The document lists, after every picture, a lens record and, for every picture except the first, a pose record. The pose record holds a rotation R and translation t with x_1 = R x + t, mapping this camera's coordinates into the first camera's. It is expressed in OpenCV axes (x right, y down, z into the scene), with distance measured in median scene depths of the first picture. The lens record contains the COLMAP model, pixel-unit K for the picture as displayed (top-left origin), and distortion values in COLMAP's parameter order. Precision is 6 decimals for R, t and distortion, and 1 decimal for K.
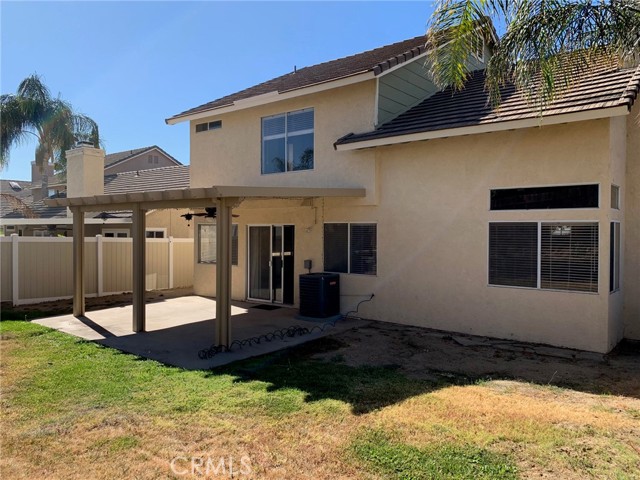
lens RADIAL K [[488.1, 0, 320.7], [0, 488.1, 237.8], [0, 0, 1]] dist [0.040190, -0.048068]
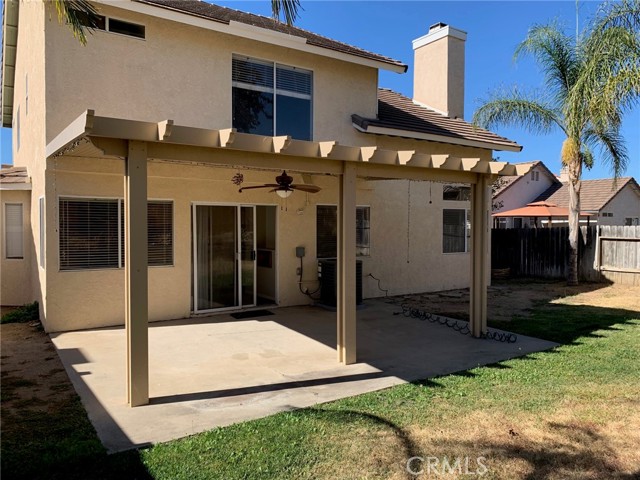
lens RADIAL K [[488.1, 0, 319.8], [0, 488.1, 240.7], [0, 0, 1]] dist [0.040190, -0.048068]
pose [[0.299178, -0.038707, 0.953412, -0.841132], [0.011101, 0.999250, 0.037084, 0.003169], [-0.954133, -0.000511, 0.299384, 0.714084]]
